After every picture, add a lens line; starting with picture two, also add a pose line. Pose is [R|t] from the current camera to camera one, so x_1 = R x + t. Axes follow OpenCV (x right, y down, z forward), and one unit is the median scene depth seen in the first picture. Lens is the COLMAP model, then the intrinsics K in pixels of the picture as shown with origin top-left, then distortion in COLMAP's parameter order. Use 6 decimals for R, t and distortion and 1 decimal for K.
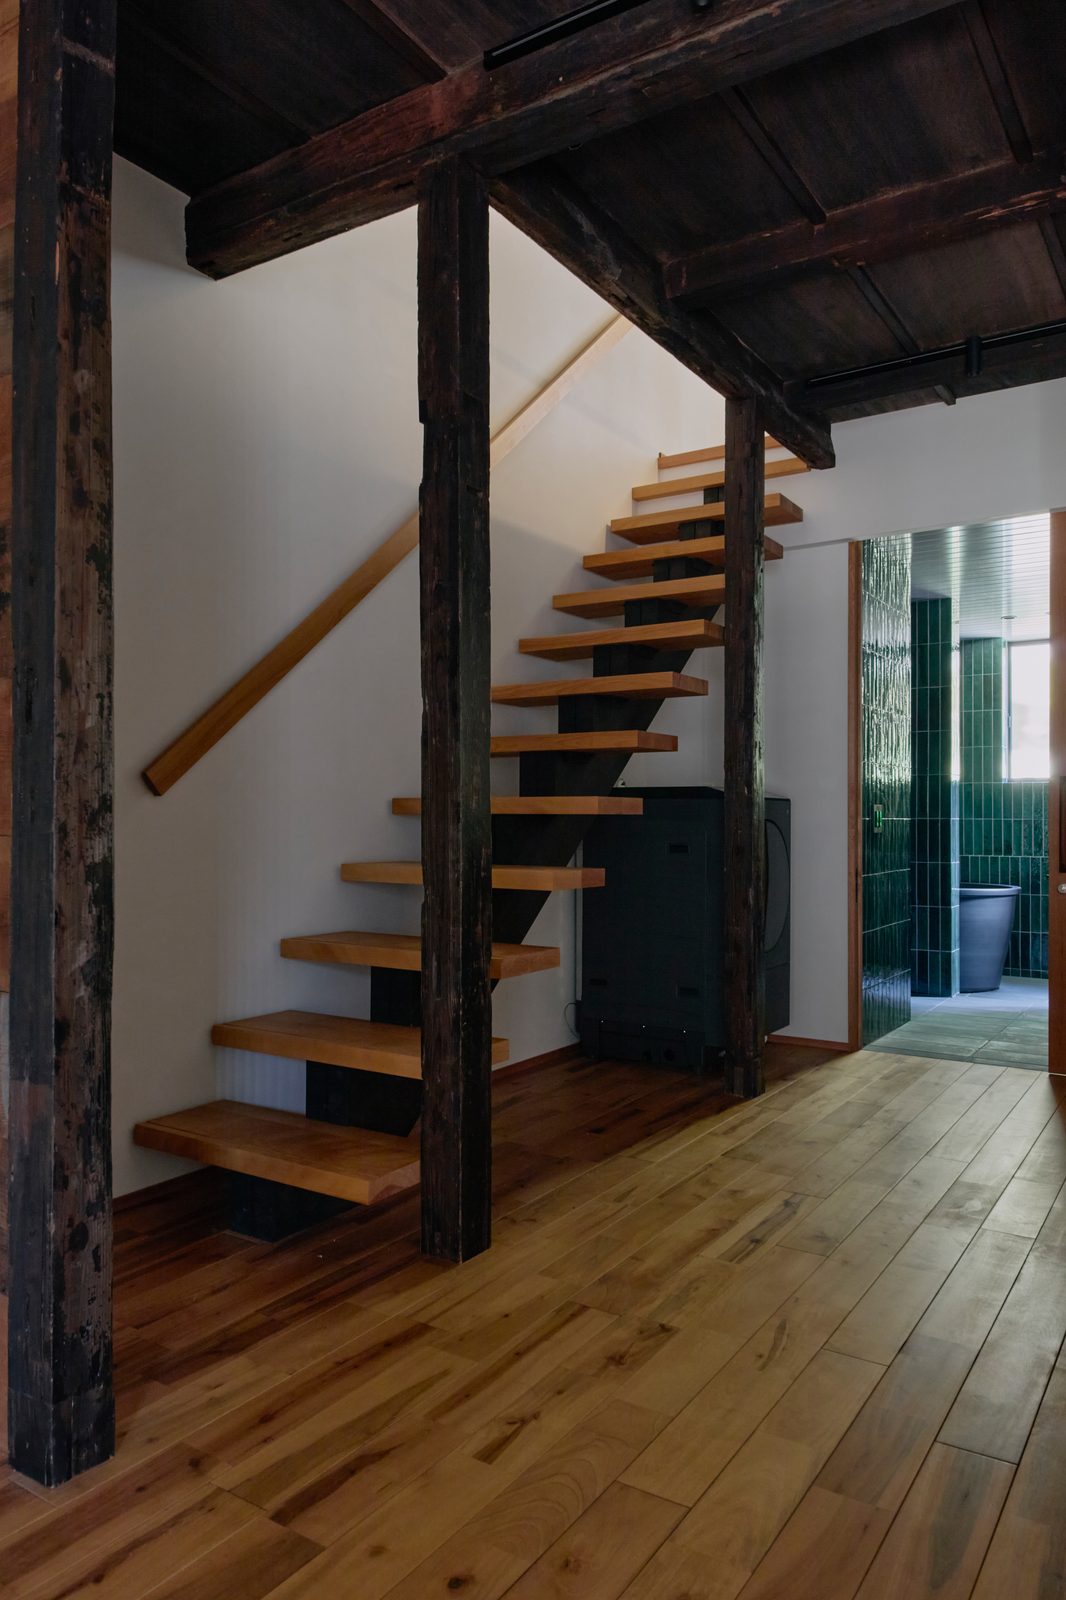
lens RADIAL K [[1087.8, 0, 529.9], [0, 1087.8, 816.6], [0, 0, 1]] dist [0.039046, -0.052539]
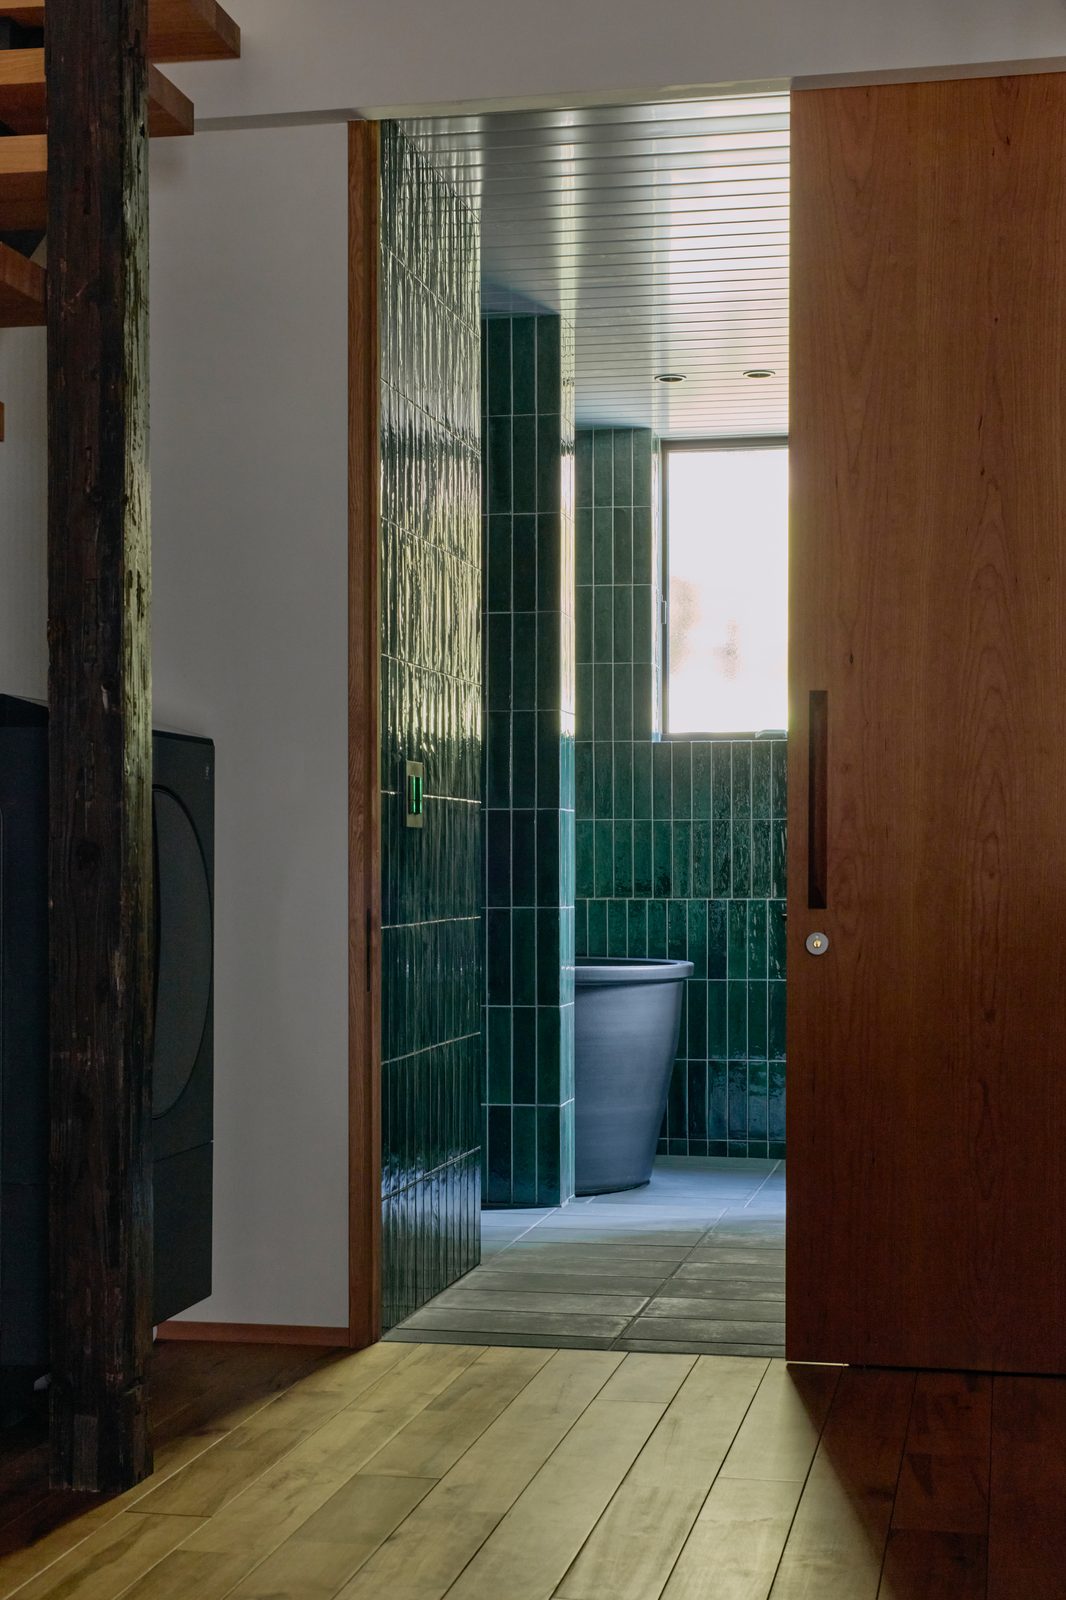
lens RADIAL K [[2345.7, 0, 532.2], [0, 2345.7, 866.1], [0, 0, 1]] dist [0.014639, 0.025742]
pose [[0.930353, -0.003186, 0.366650, 0.028528], [0.001241, 0.999984, 0.005540, 0.026087], [-0.366662, -0.004699, 0.930342, 0.142185]]
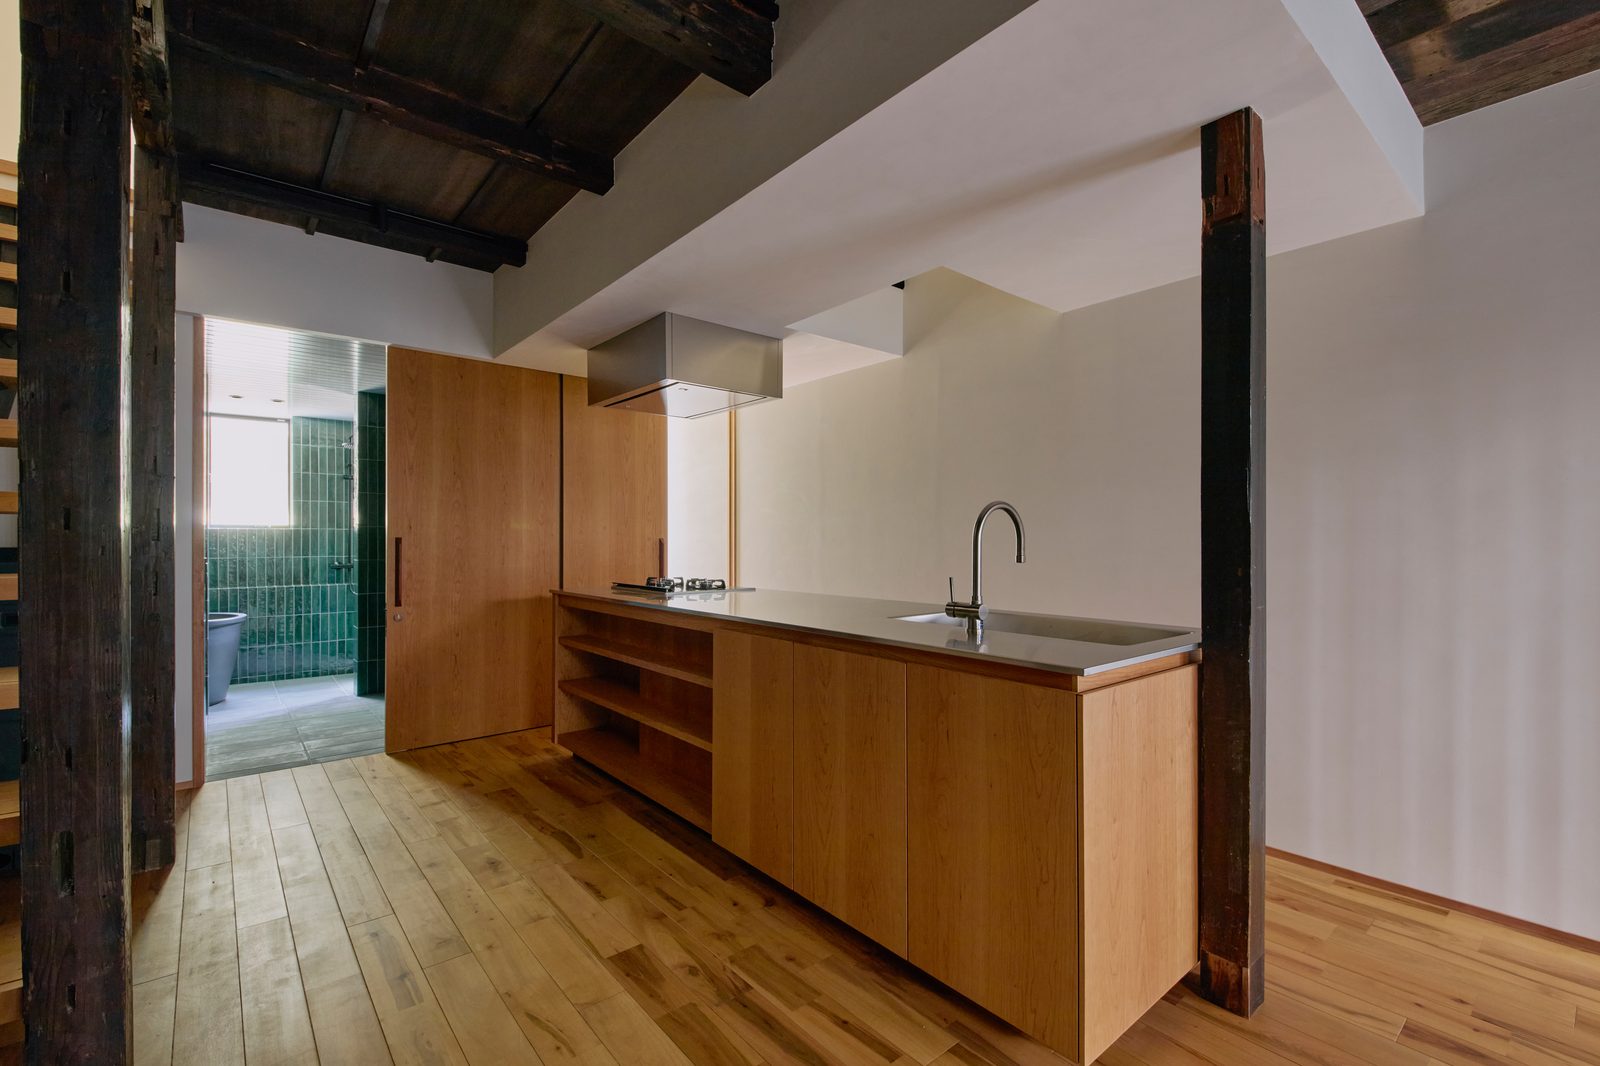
lens RADIAL K [[706.6, 0, 803.3], [0, 706.6, 538.3], [0, 0, 1]] dist [0.000856, 0.000008]
pose [[0.291715, -0.000763, 0.956505, -0.198986], [0.000188, 1.000000, 0.000740, -0.031794], [-0.956505, -0.000036, 0.291715, 0.219620]]
